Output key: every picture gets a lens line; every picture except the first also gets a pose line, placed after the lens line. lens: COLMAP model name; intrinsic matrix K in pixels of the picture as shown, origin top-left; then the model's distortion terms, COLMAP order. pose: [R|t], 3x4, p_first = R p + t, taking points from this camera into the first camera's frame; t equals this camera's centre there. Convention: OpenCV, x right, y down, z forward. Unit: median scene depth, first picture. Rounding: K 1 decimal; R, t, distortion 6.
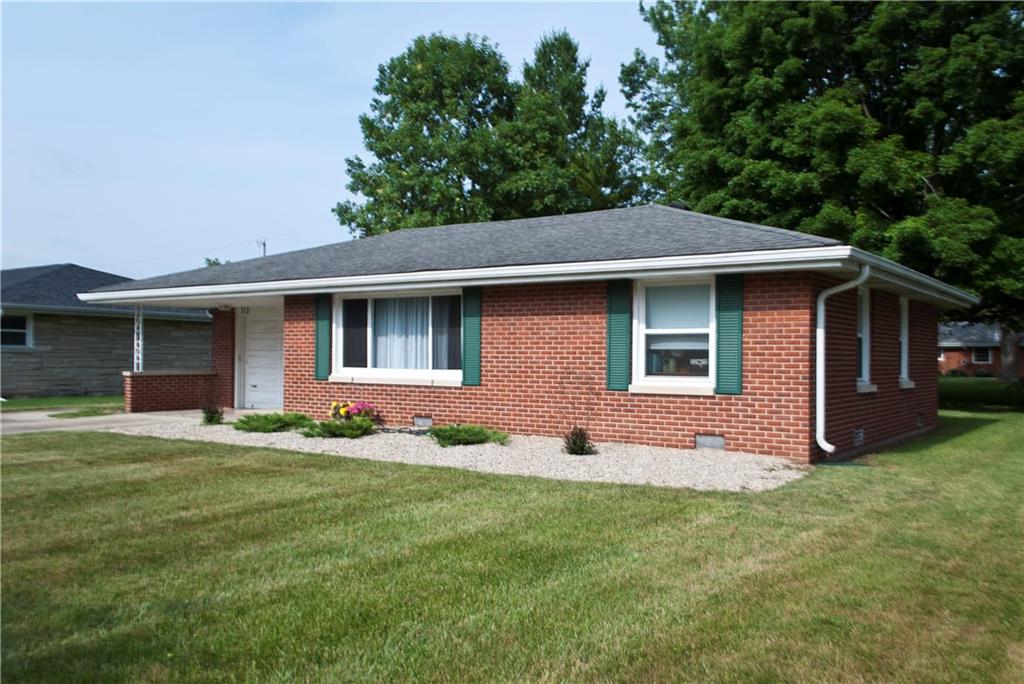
lens RADIAL K [[866.4, 0, 510.3], [0, 866.4, 338.5], [0, 0, 1]] dist [0.029105, 0.007000]
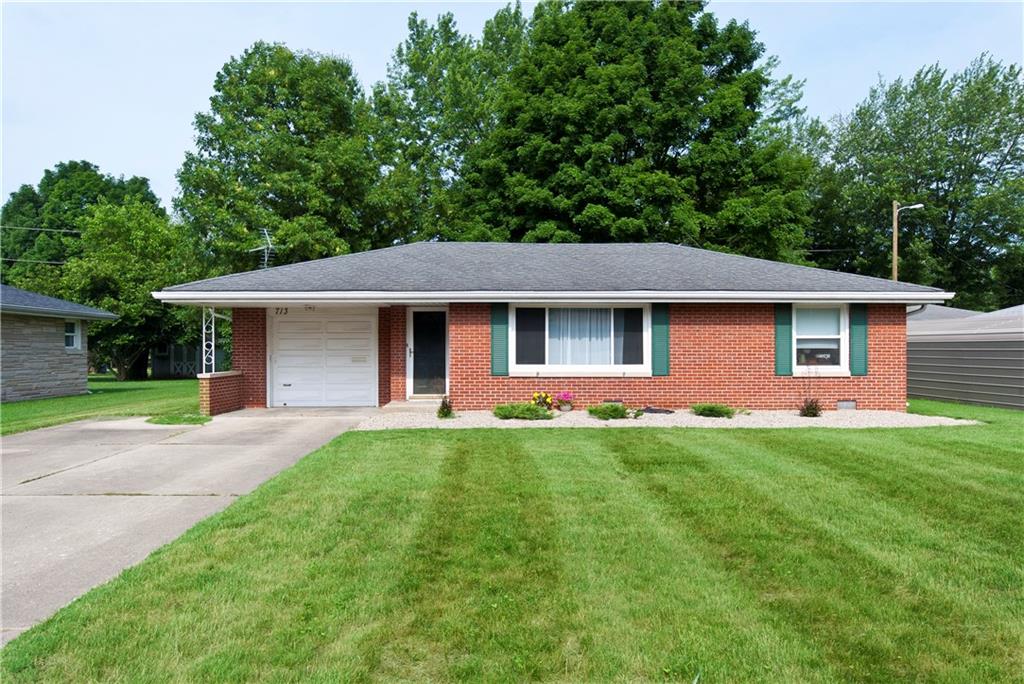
lens RADIAL K [[797.8, 0, 513.8], [0, 797.8, 348.1], [0, 0, 1]] dist [-0.001766, -0.005418]
pose [[0.809729, -0.008554, 0.586742, -0.879129], [-0.004150, 0.999785, 0.020302, -0.012024], [-0.586789, -0.018874, 0.809520, 0.114956]]
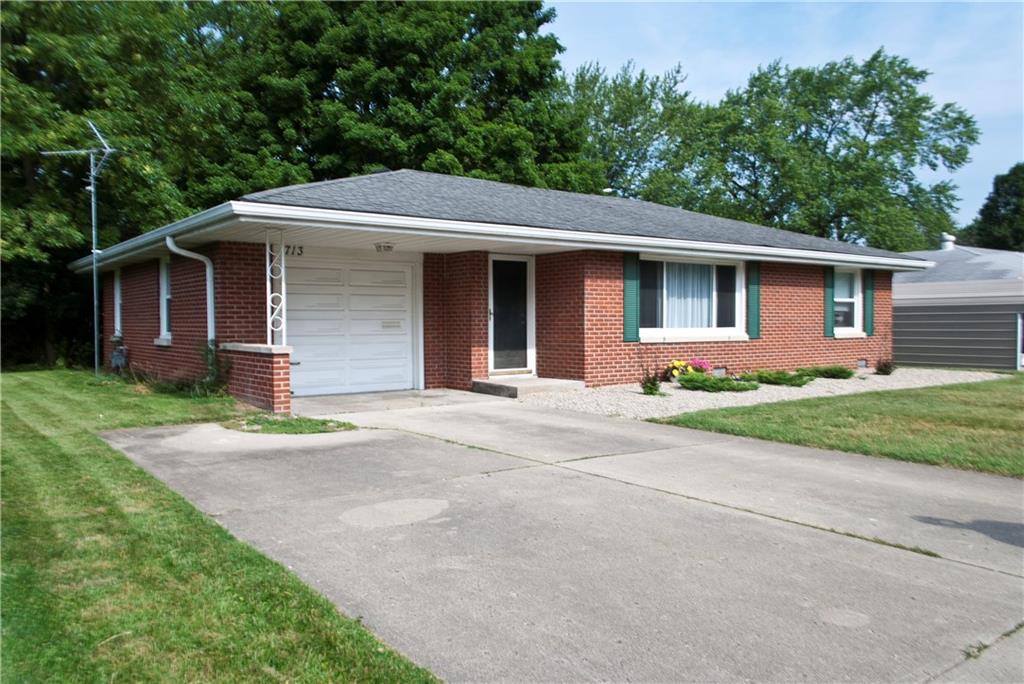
lens RADIAL K [[797.8, 0, 511.2], [0, 797.8, 342.3], [0, 0, 1]] dist [-0.001766, -0.005418]
pose [[0.303689, -0.033390, 0.952186, -1.158894], [-0.012589, 0.999158, 0.039052, 0.016373], [-0.952688, -0.023847, 0.303013, 0.899110]]
